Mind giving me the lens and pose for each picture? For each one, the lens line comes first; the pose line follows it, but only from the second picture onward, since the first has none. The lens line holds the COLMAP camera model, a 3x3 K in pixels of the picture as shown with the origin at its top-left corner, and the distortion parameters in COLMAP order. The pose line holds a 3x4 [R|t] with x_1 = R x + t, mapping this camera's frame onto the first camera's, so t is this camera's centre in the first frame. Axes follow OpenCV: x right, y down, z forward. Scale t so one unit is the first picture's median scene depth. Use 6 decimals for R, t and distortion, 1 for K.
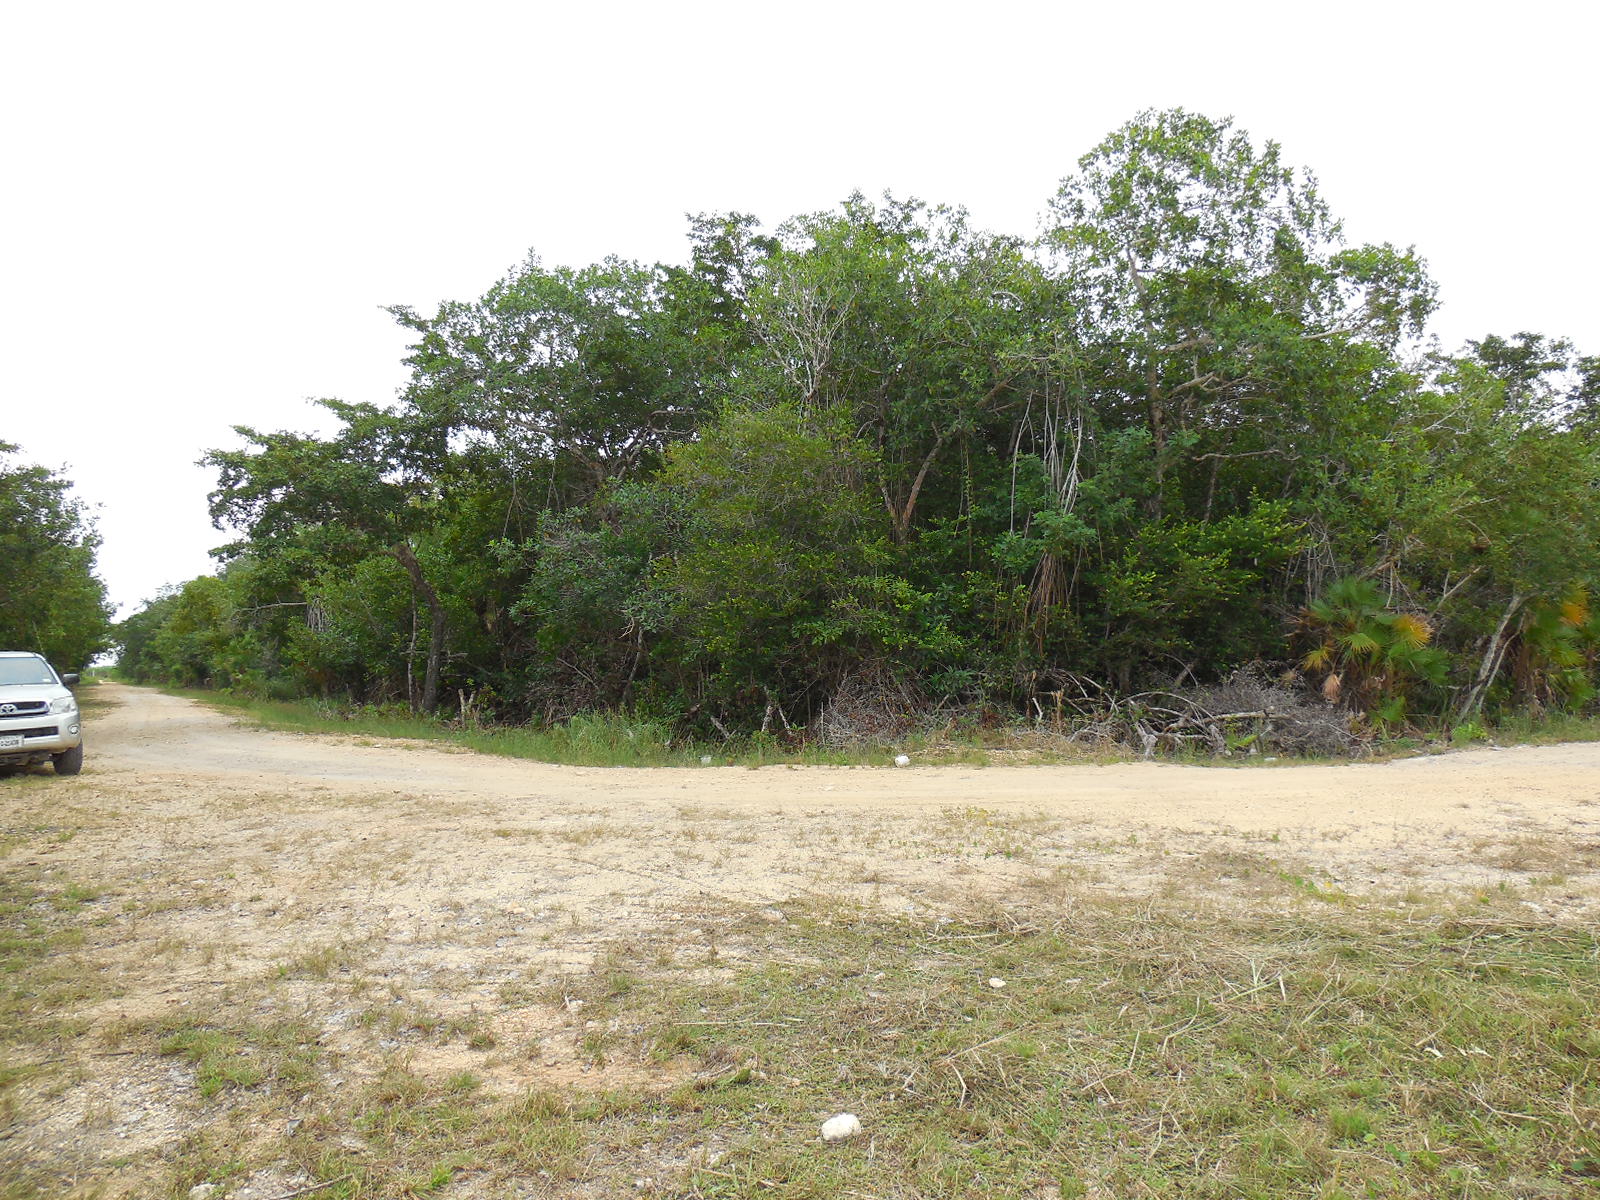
lens RADIAL K [[1200.5, 0, 800.0], [0, 1200.5, 600.0], [0, 0, 1]] dist [-0.013122, 0.006980]
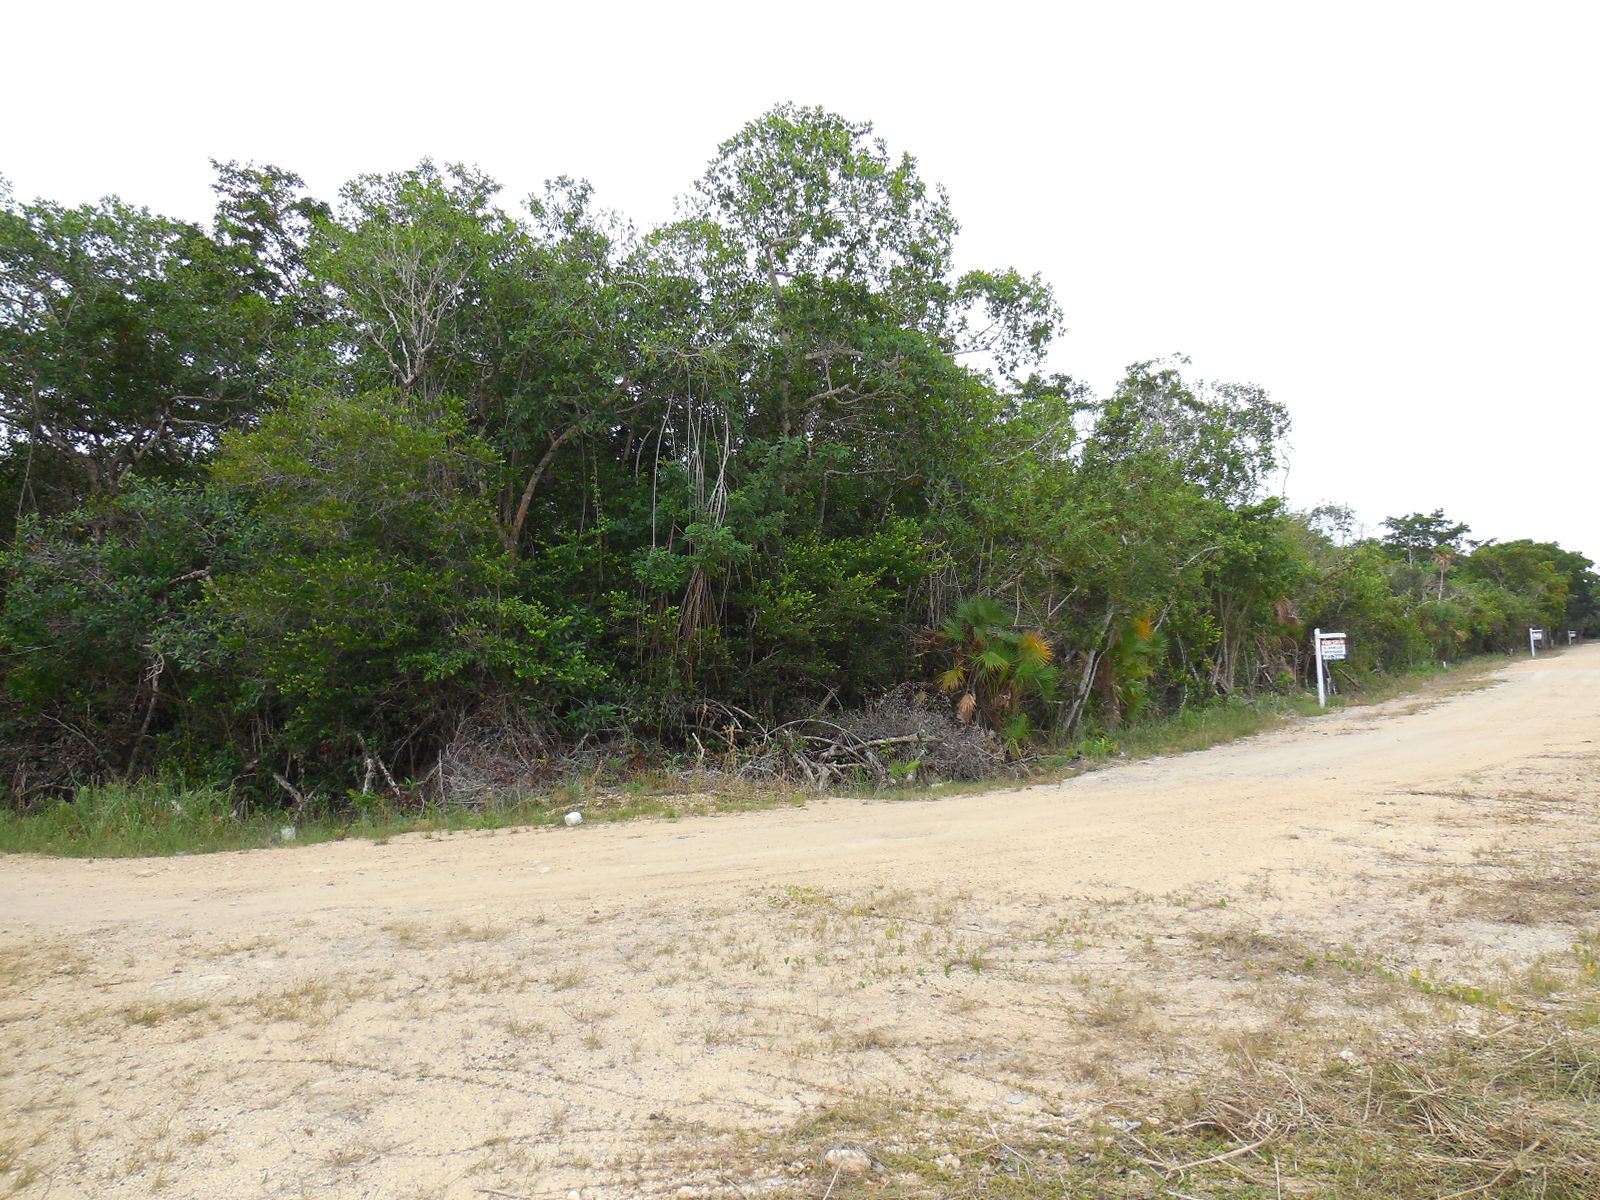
lens RADIAL K [[1200.5, 0, 800.0], [0, 1200.5, 600.0], [0, 0, 1]] dist [-0.013122, 0.006980]
pose [[0.915401, -0.005962, 0.402499, -0.083419], [0.014653, 0.999721, -0.018517, 0.000540], [-0.402276, 0.022848, 0.915233, 0.138271]]
